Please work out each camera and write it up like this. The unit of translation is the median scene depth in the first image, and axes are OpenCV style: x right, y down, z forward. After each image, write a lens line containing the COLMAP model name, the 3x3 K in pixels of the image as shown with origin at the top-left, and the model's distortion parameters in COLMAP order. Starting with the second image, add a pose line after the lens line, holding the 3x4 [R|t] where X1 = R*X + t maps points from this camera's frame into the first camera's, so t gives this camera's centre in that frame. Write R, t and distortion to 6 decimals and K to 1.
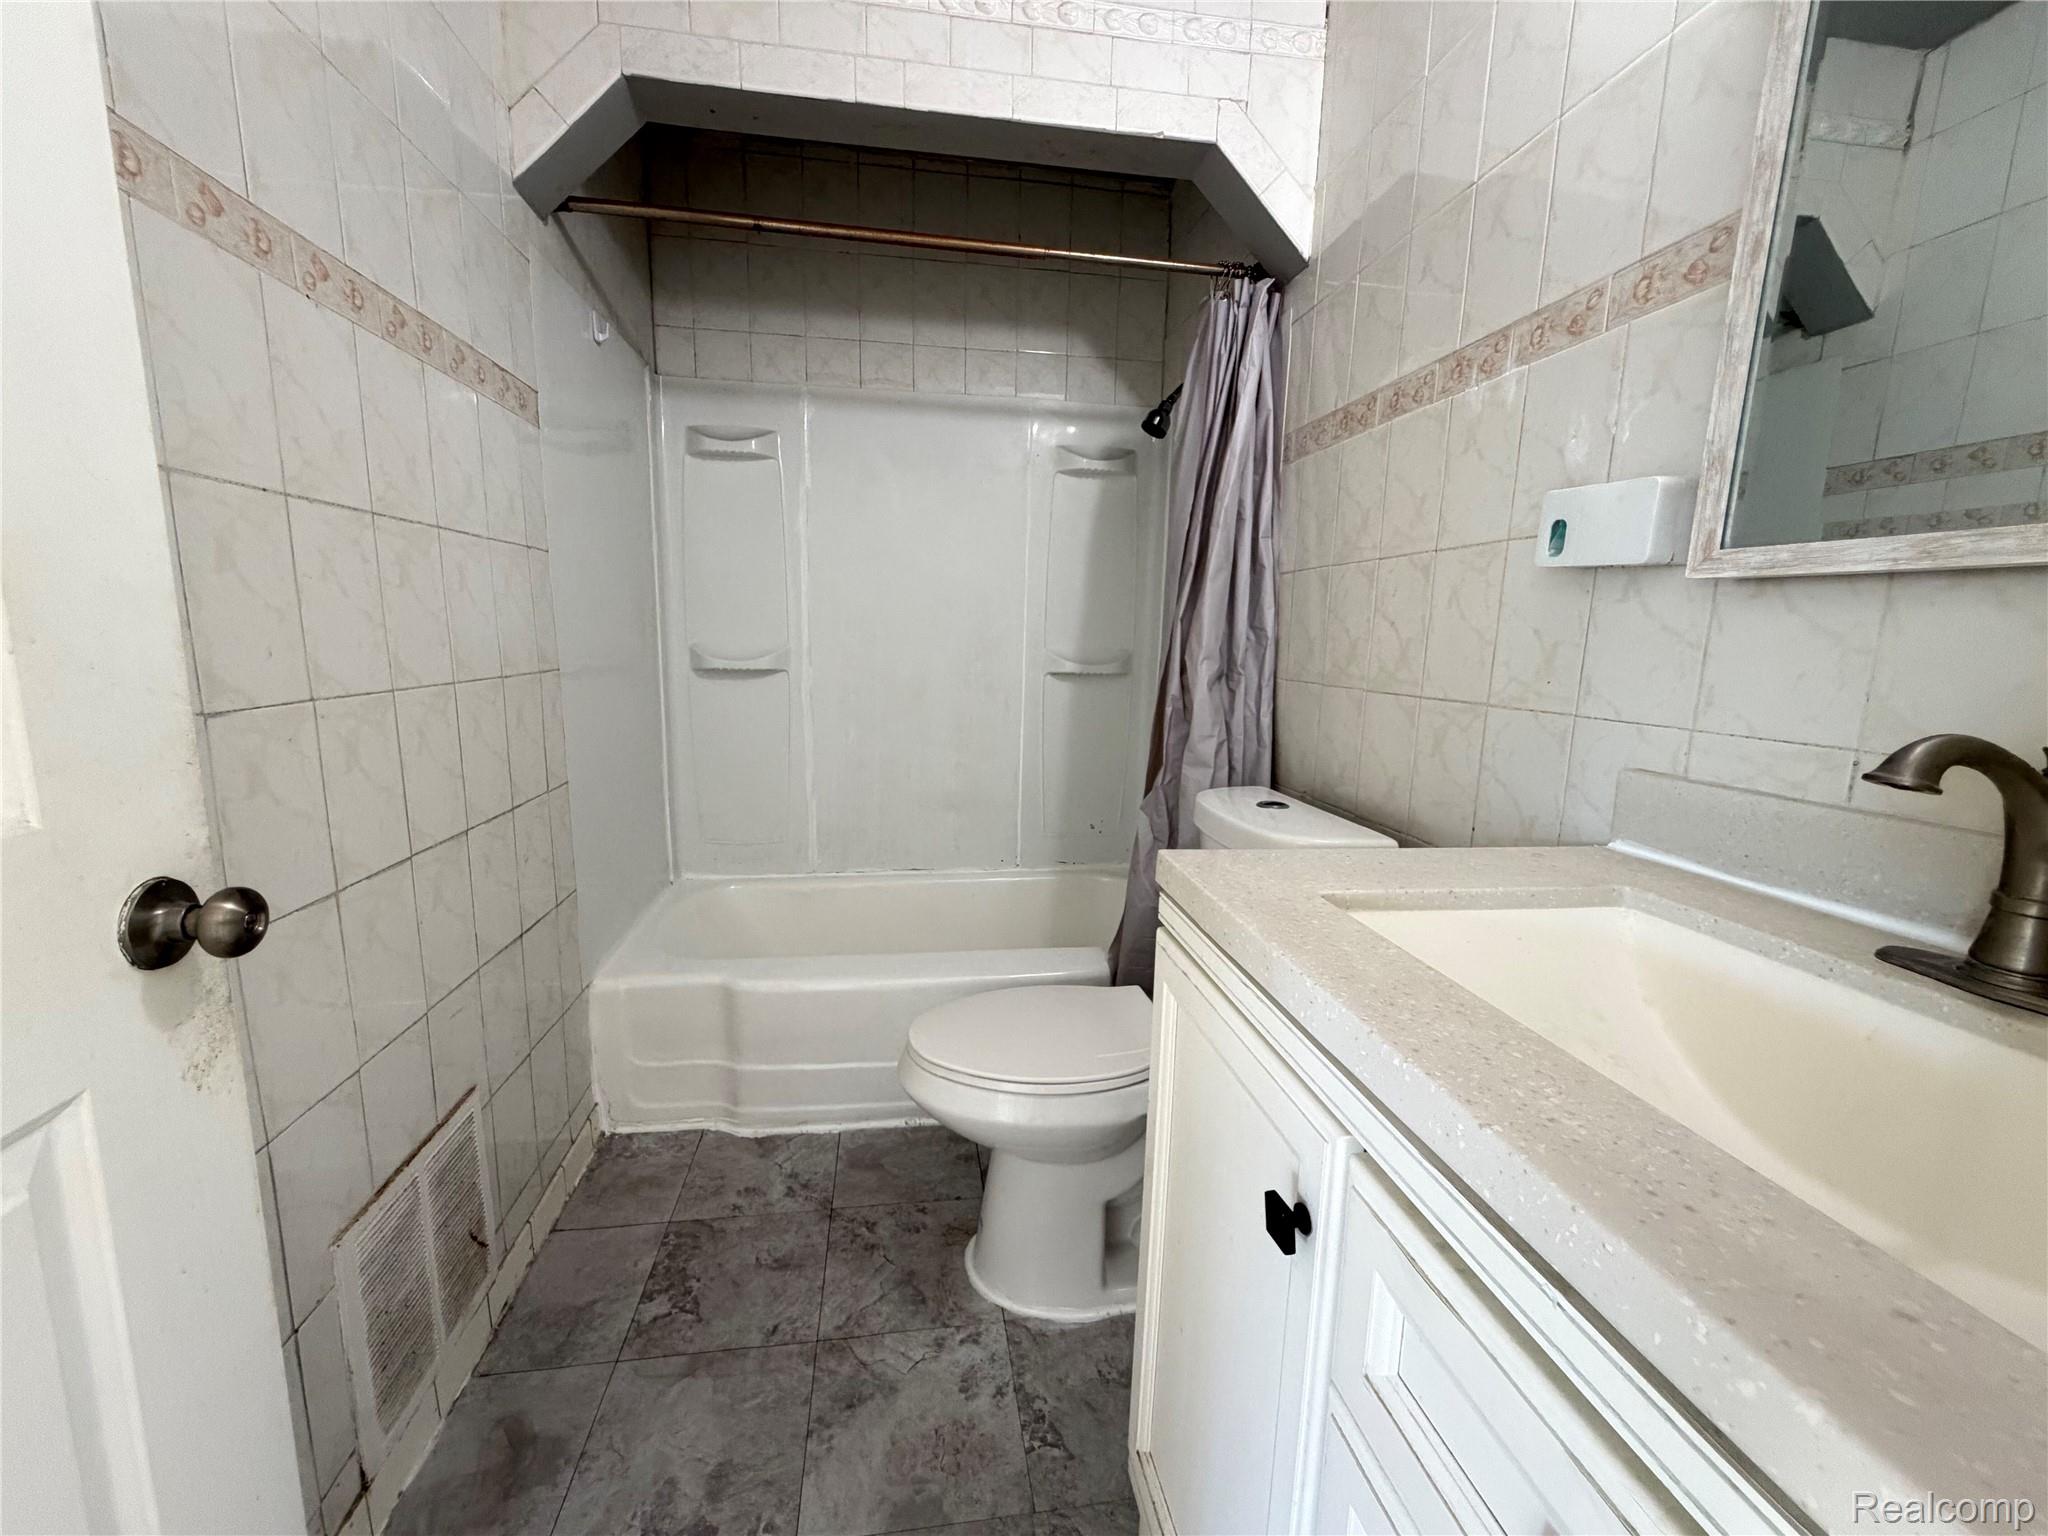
lens RADIAL K [[817.2, 0, 1020.2], [0, 817.2, 768.5], [0, 0, 1]] dist [0.000595, 0.000323]
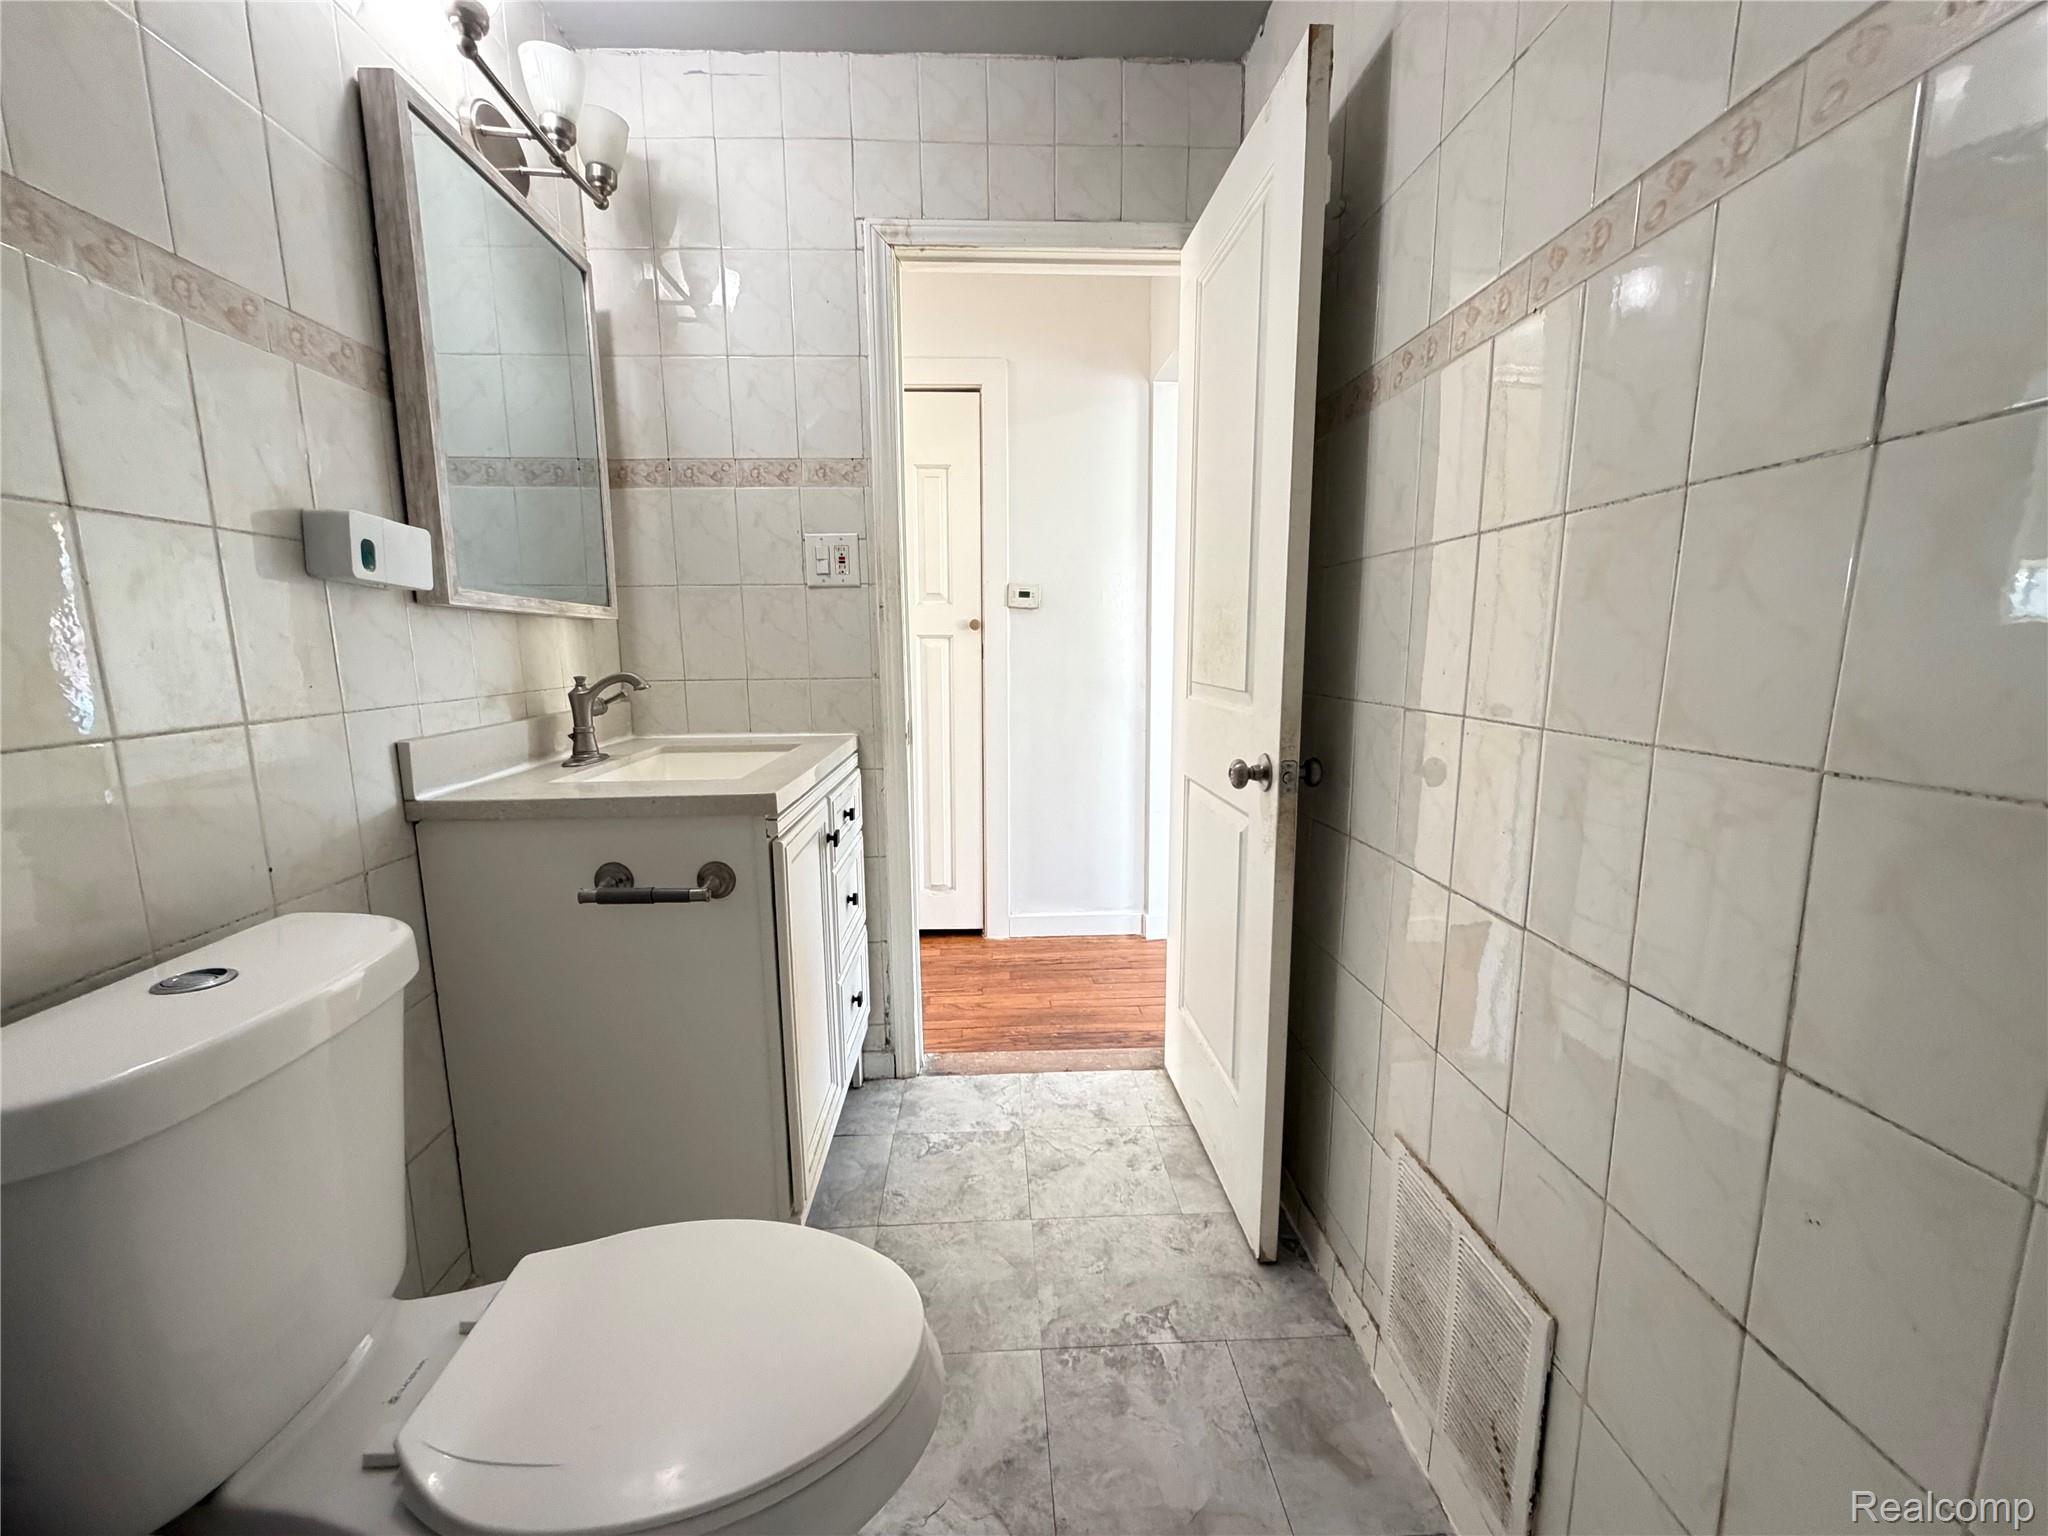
lens RADIAL K [[817.2, 0, 1020.2], [0, 817.2, 768.5], [0, 0, 1]] dist [0.000595, 0.000323]
pose [[-0.993986, -0.031854, 0.104771, -0.350113], [0.002864, 0.948868, 0.315661, -0.336800], [-0.109469, 0.314063, -0.943070, 1.948211]]
